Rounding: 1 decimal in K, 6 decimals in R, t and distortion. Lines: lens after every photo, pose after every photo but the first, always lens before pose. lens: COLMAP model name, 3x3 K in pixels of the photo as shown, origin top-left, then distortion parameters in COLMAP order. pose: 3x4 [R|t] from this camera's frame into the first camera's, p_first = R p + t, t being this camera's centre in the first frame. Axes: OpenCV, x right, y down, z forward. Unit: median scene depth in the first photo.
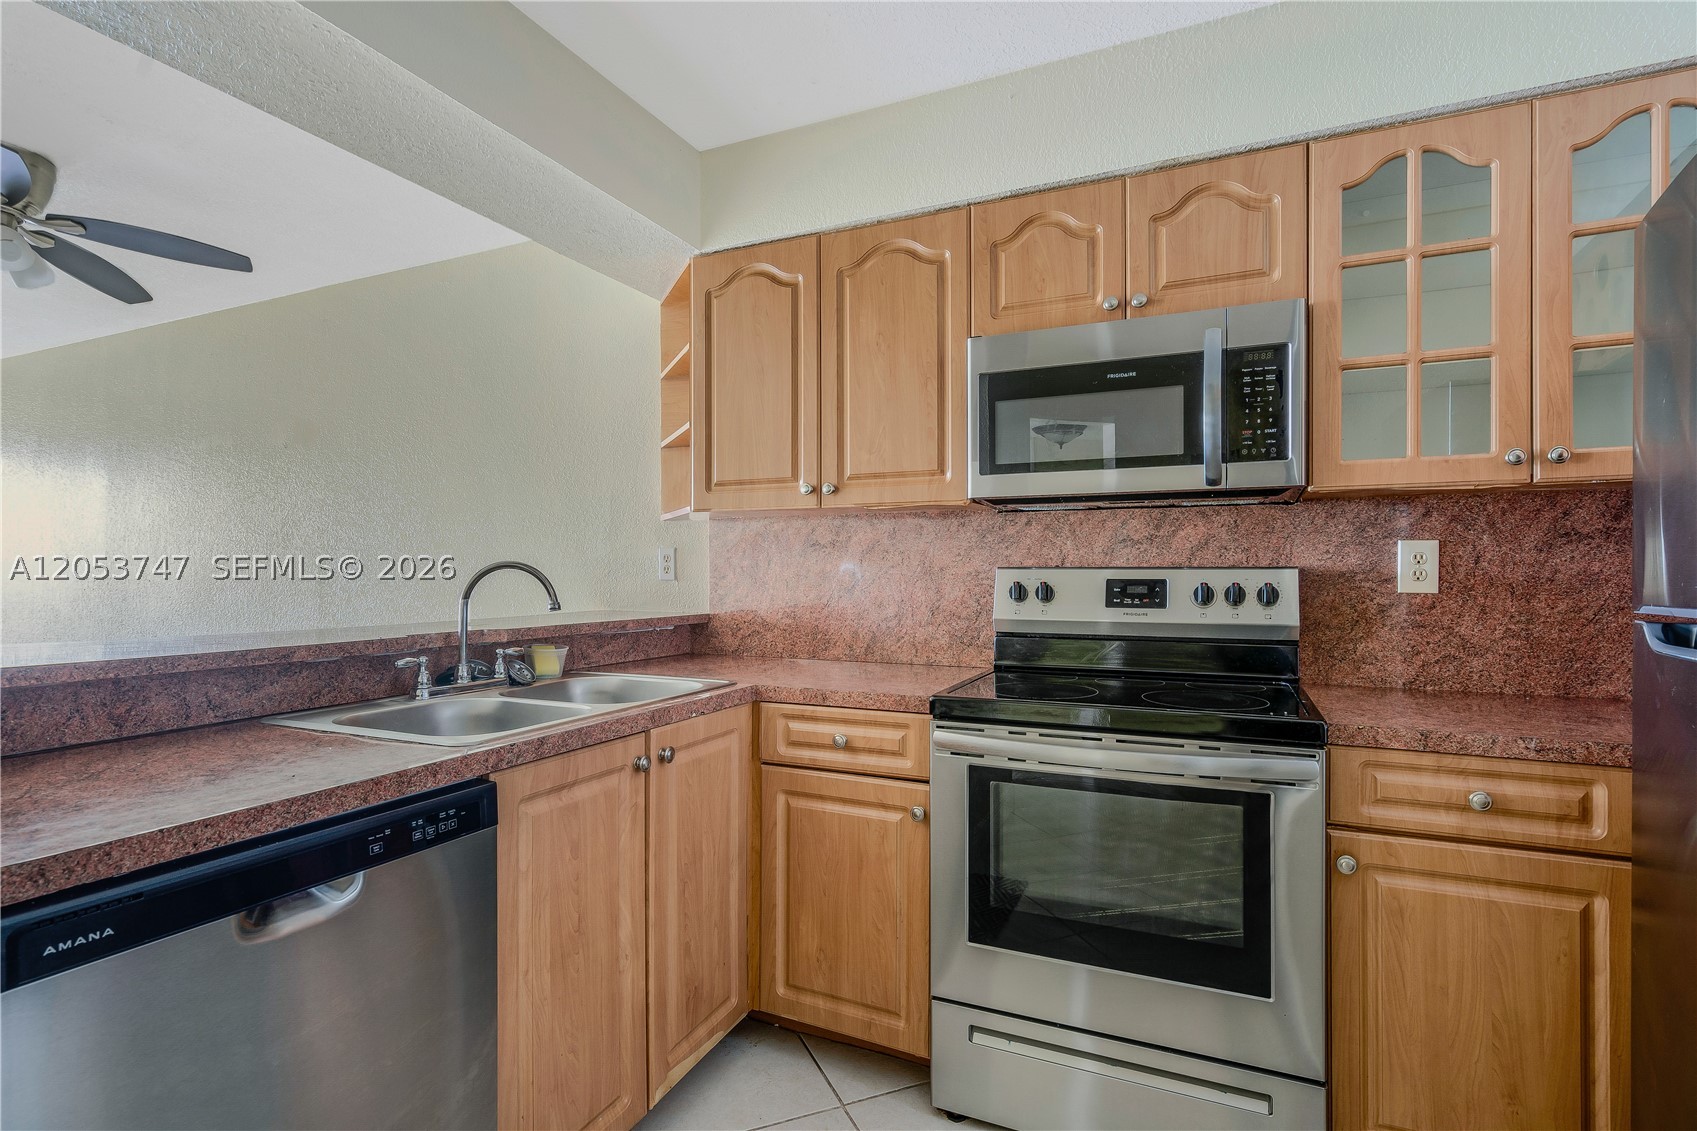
lens RADIAL K [[798.9, 0, 844.5], [0, 798.9, 579.6], [0, 0, 1]] dist [0.001272, 0.000800]
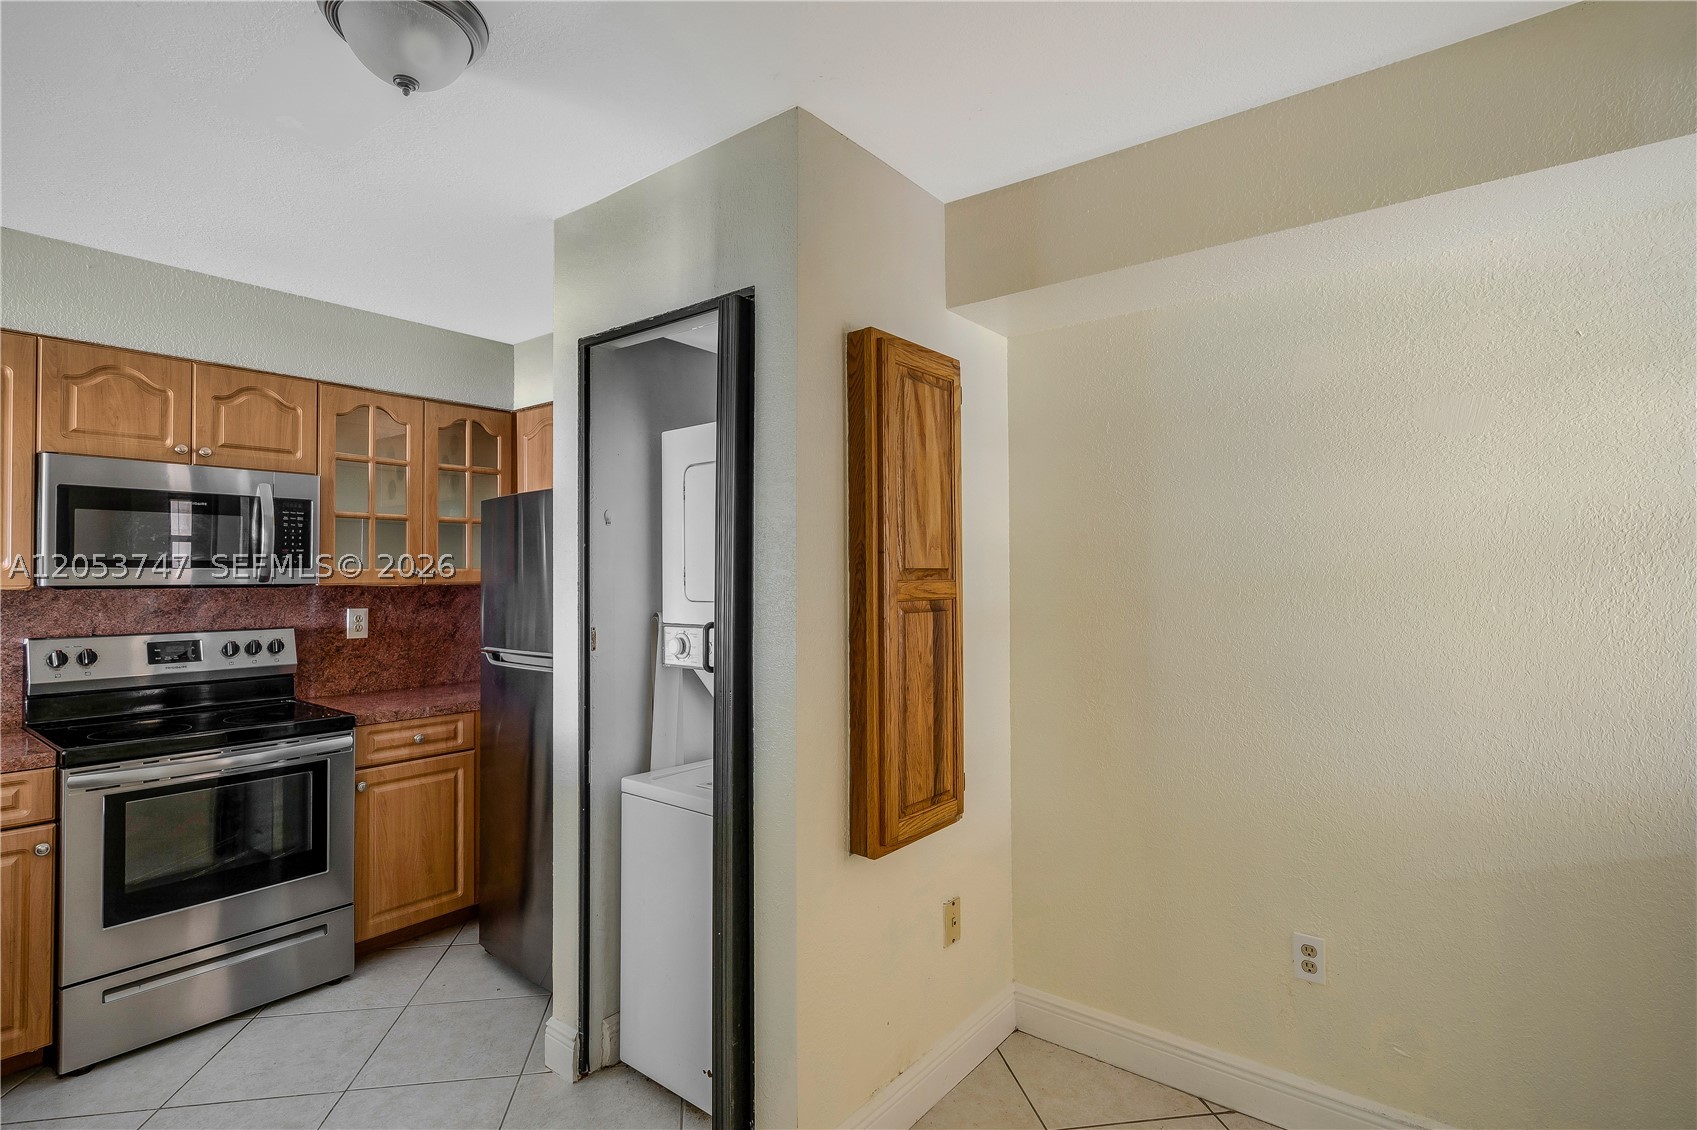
lens RADIAL K [[798.9, 0, 853.1], [0, 798.9, 563.6], [0, 0, 1]] dist [0.001272, 0.000800]
pose [[0.227437, 0.020442, 0.973578, -0.797682], [0.010567, 0.999669, -0.023459, -0.102020], [-0.973736, 0.015623, 0.227145, -0.488026]]
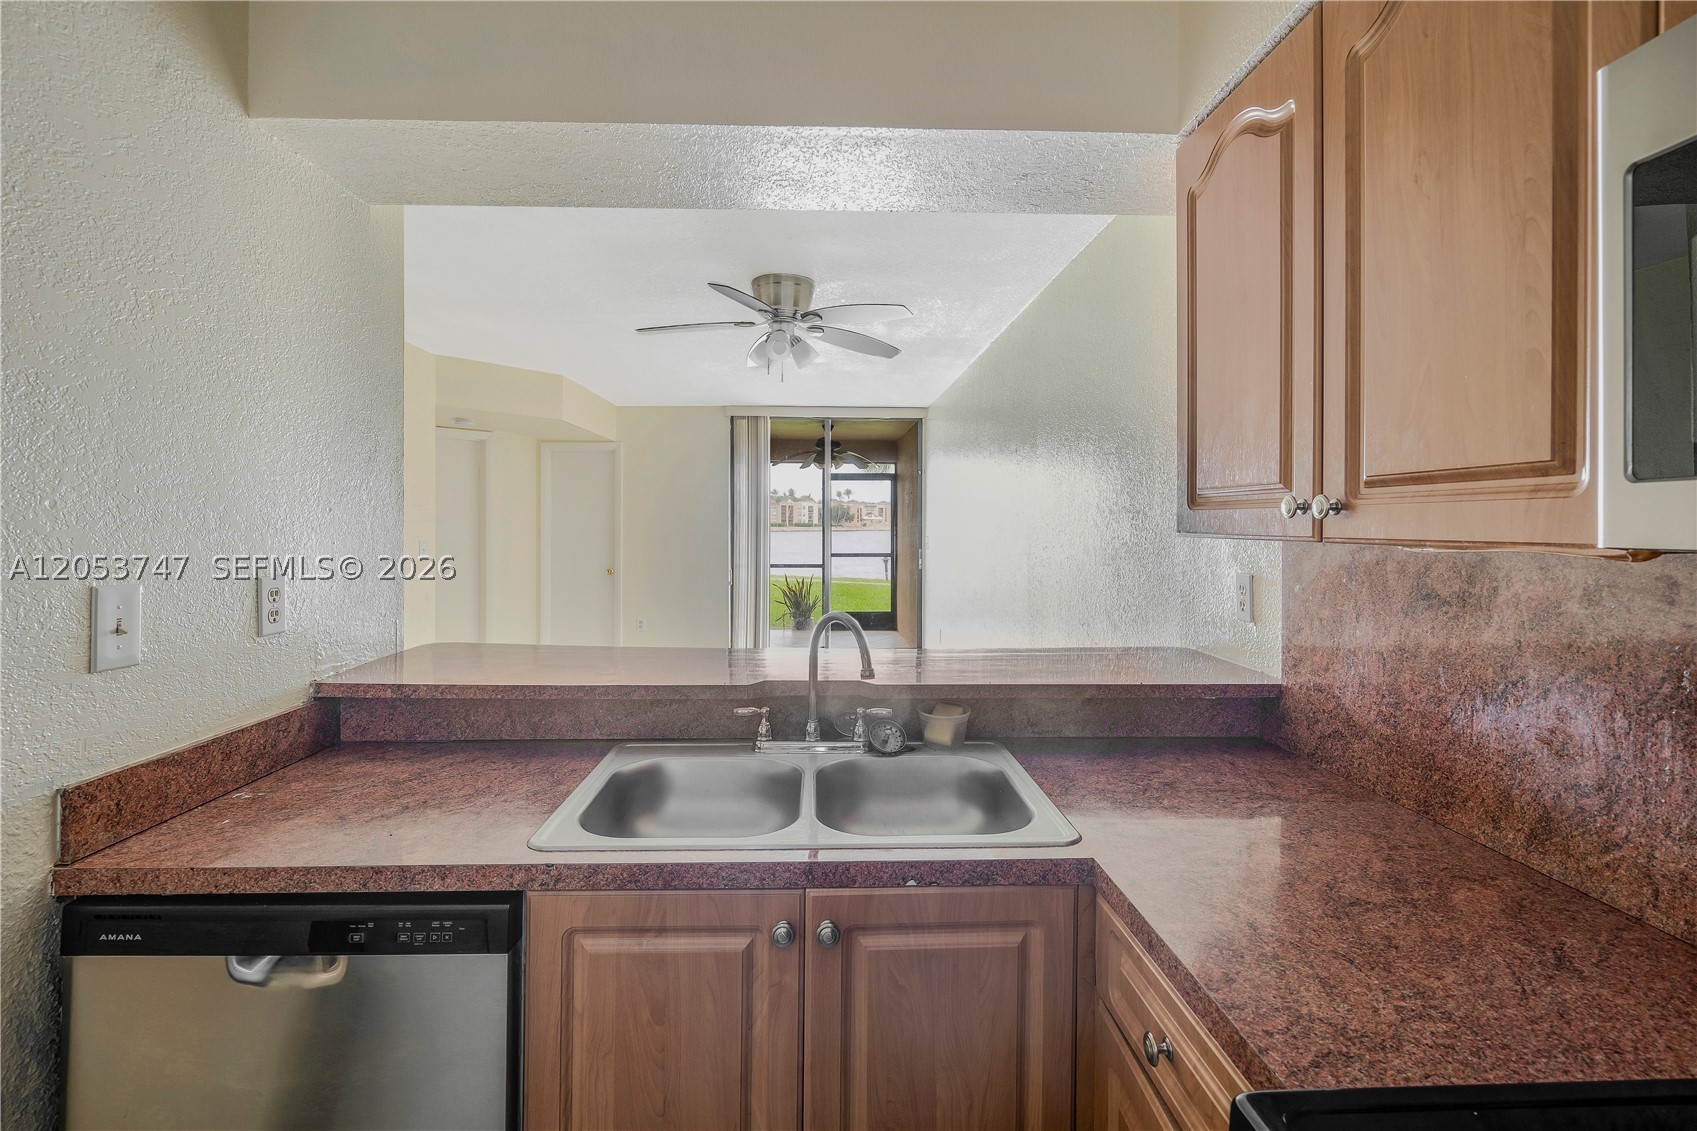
lens RADIAL K [[779.4, 0, 834.0], [0, 779.4, 534.9], [0, 0, 1]] dist [-0.001004, 0.000382]
pose [[0.458751, 0.013110, -0.888468, 0.323804], [-0.017560, 0.999830, 0.005686, -0.110859], [0.888392, 0.012993, 0.458903, 0.602770]]
